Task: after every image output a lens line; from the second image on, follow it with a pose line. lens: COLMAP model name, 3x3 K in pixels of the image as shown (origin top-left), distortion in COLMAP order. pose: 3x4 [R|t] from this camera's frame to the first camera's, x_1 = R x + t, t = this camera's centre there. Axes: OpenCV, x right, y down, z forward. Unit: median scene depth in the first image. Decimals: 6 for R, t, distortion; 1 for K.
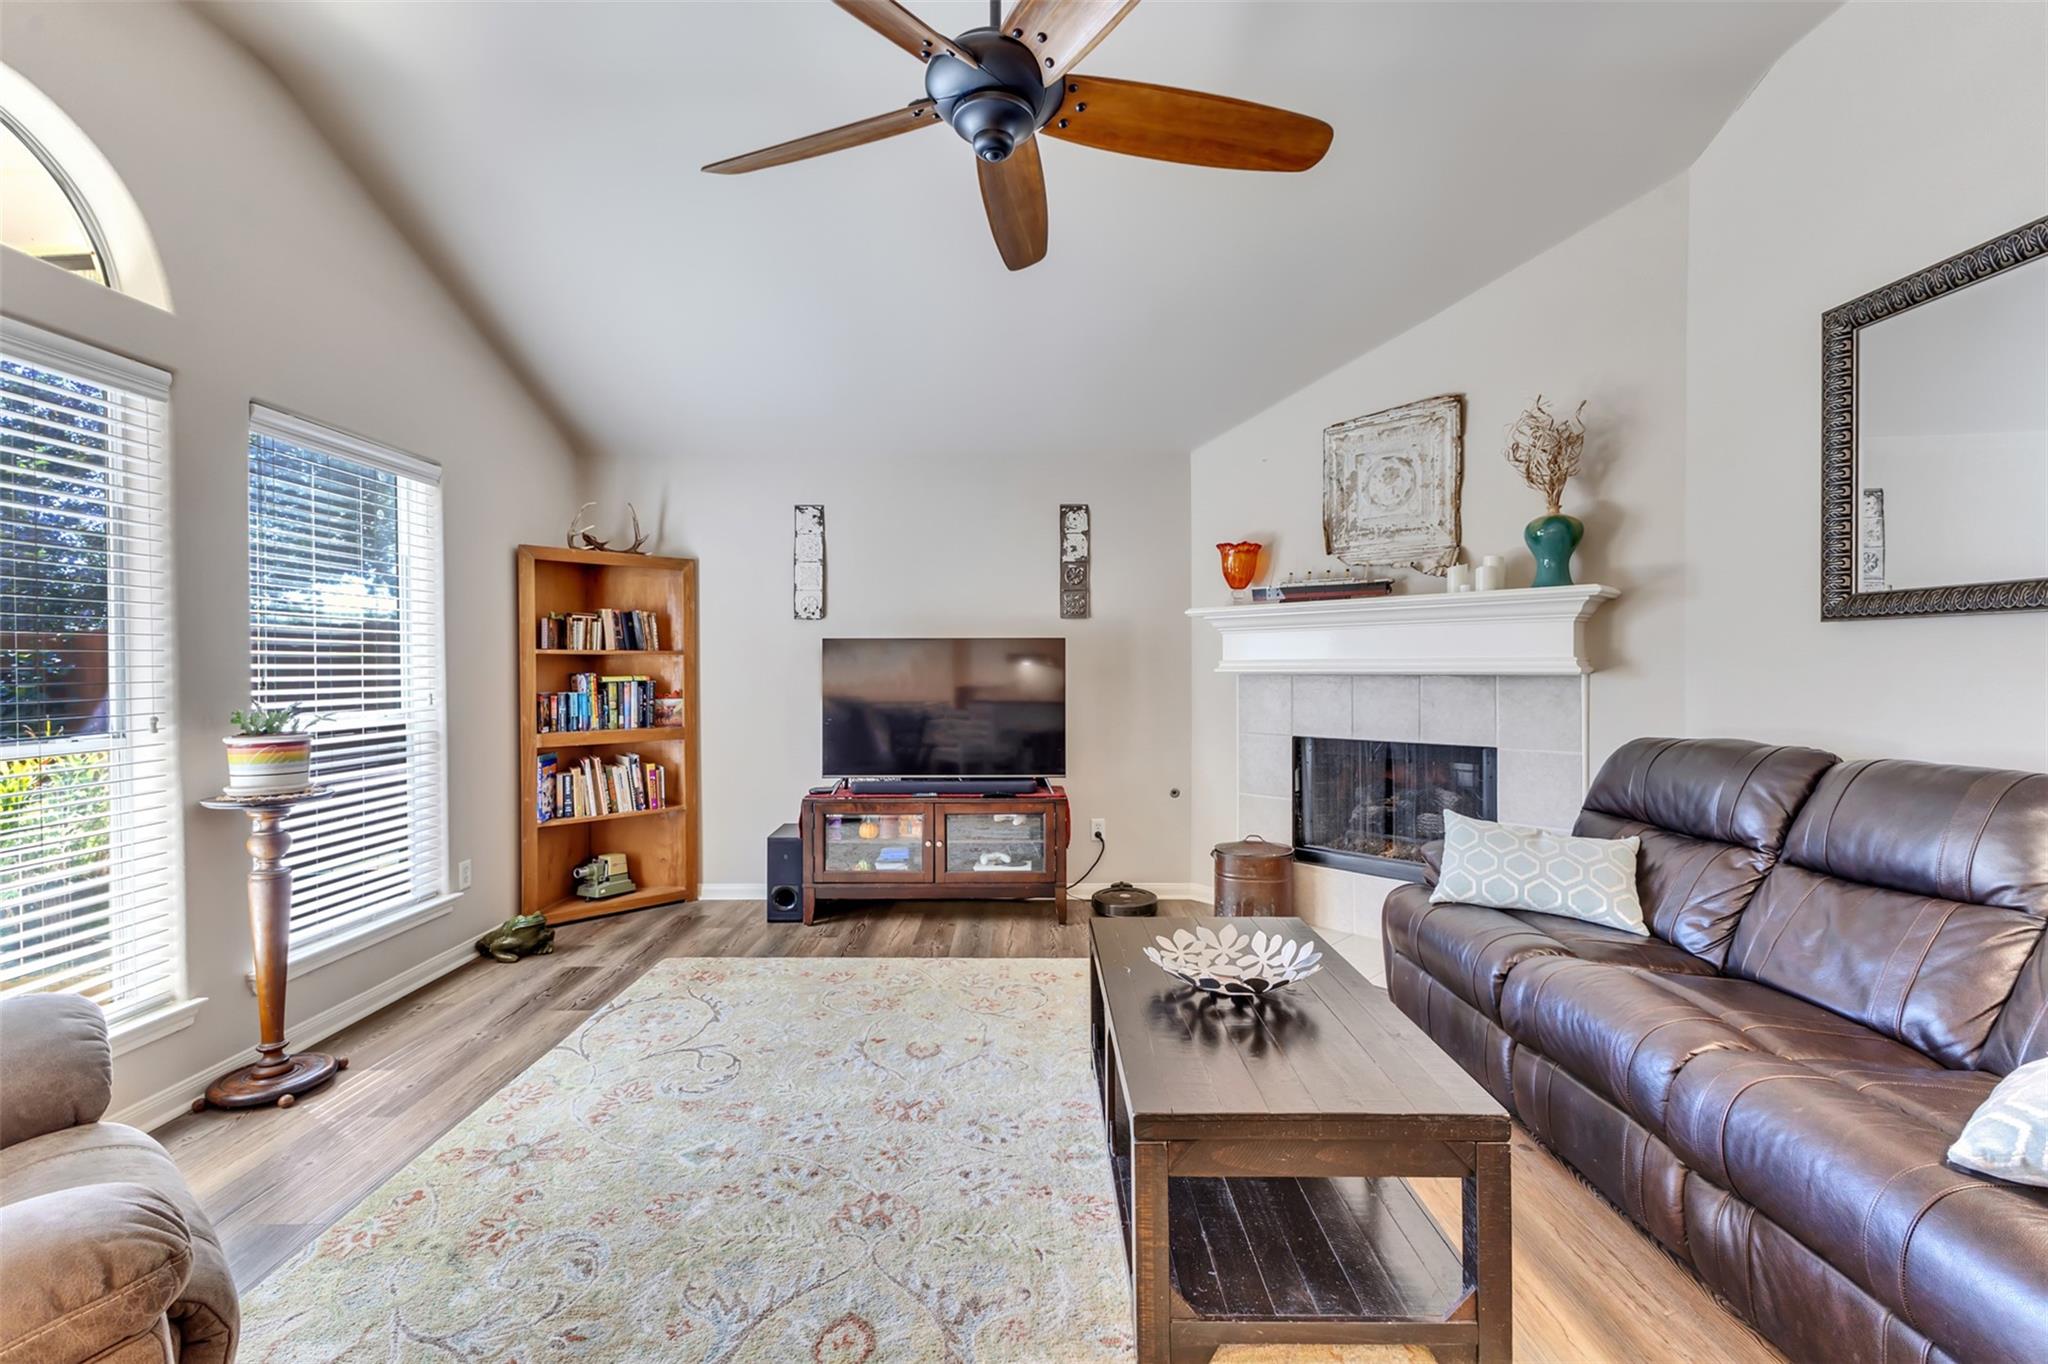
lens RADIAL K [[879.3, 0, 1022.4], [0, 879.3, 680.5], [0, 0, 1]] dist [0.009922, -0.001712]
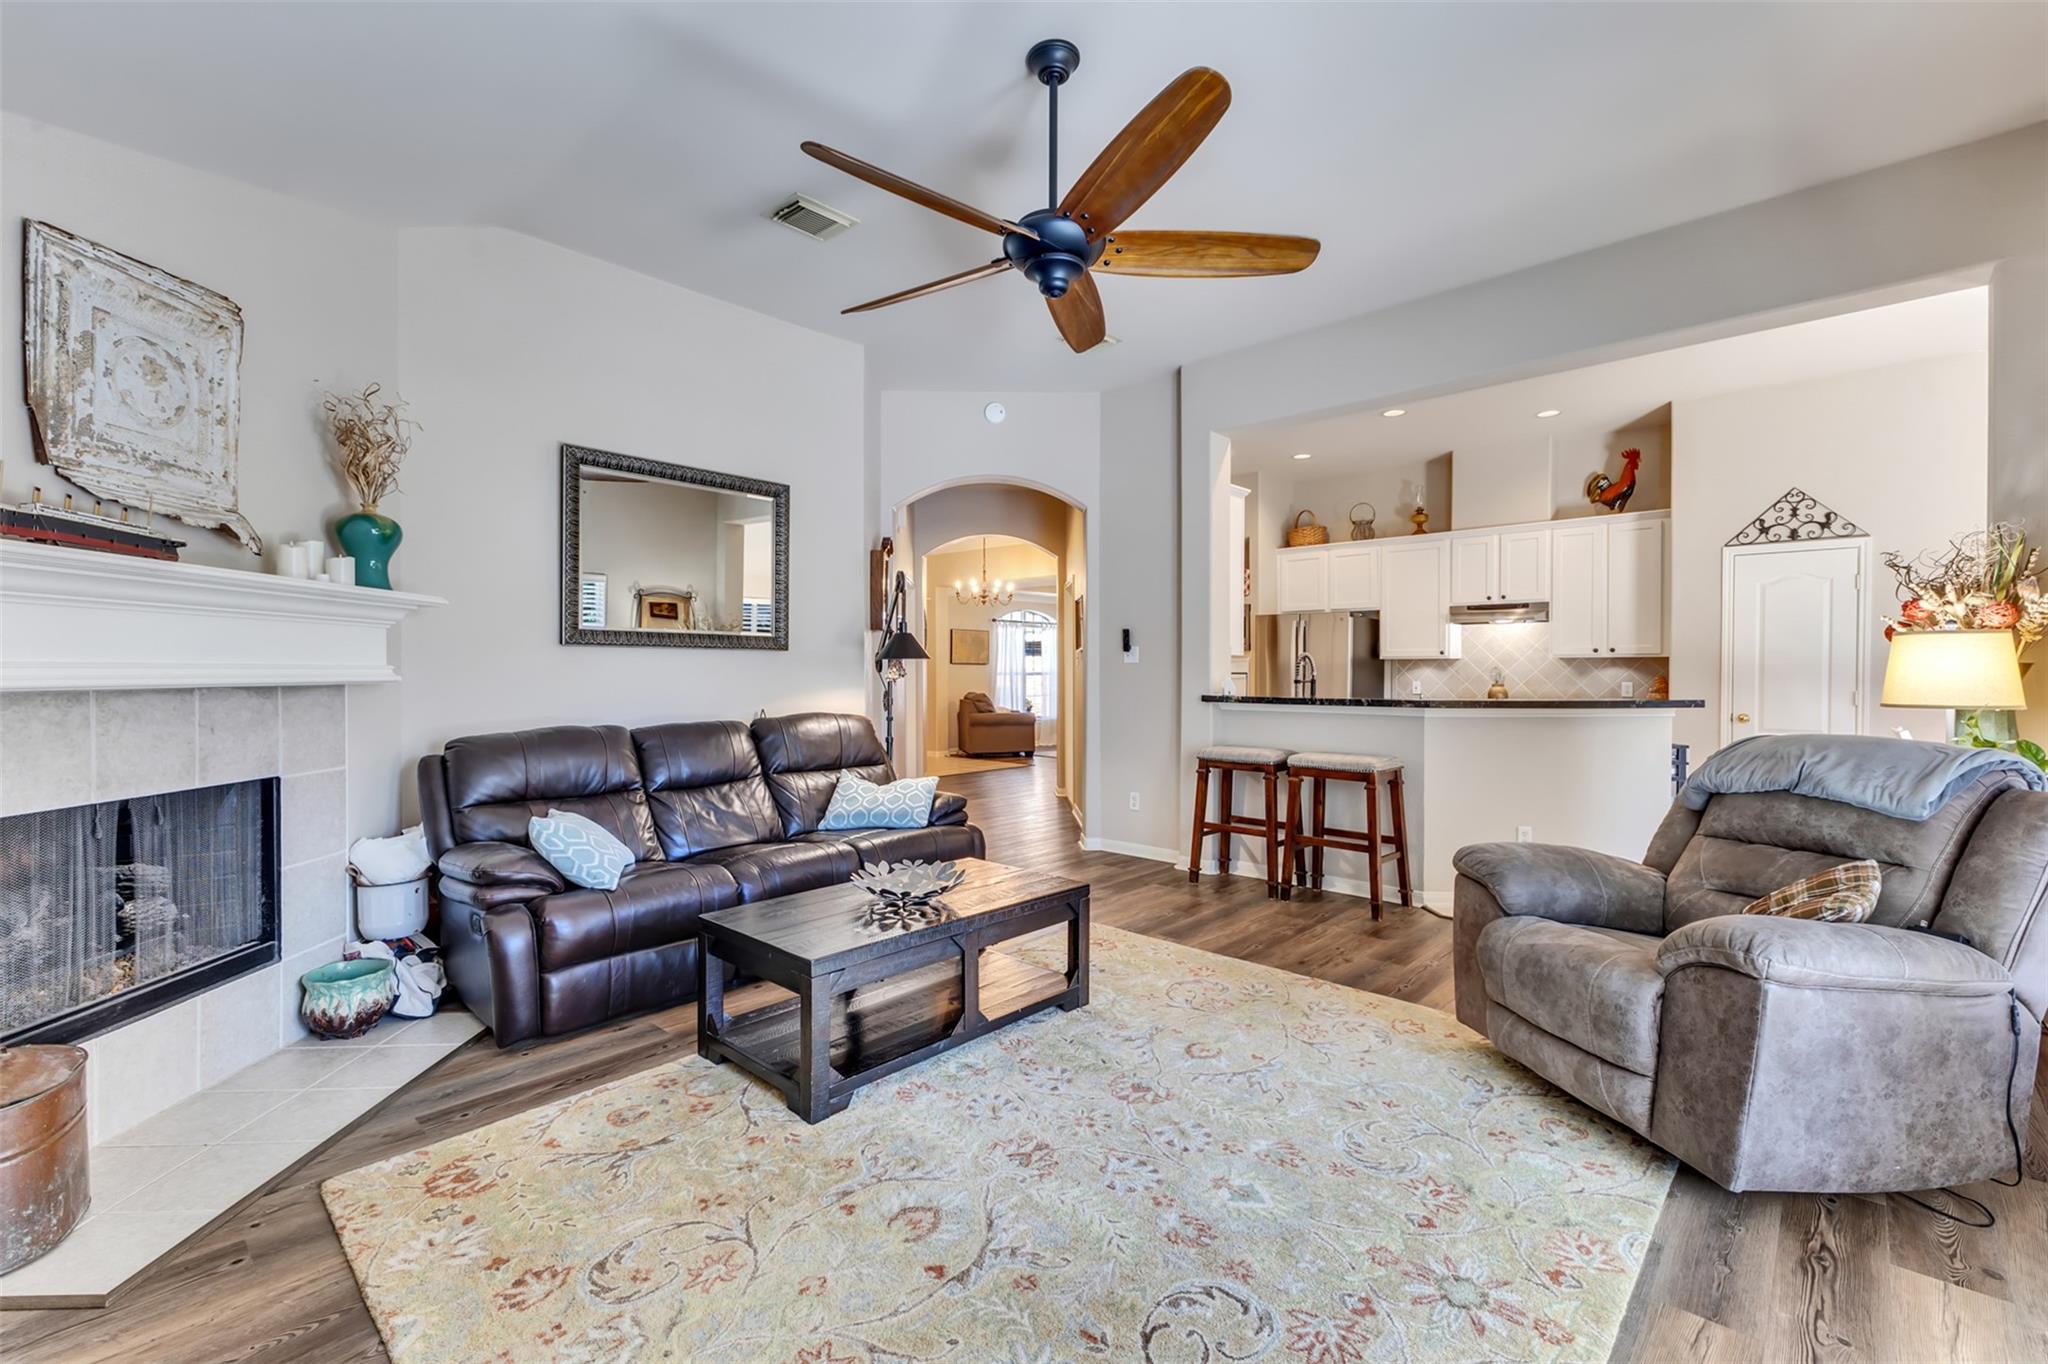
lens RADIAL K [[879.3, 0, 1026.2], [0, 879.3, 680.2], [0, 0, 1]] dist [0.009922, -0.001712]
pose [[-0.737869, -0.002544, 0.674939, -0.441887], [0.013790, 0.999727, 0.018844, -0.014753], [-0.674803, 0.023212, -0.737632, 0.986203]]
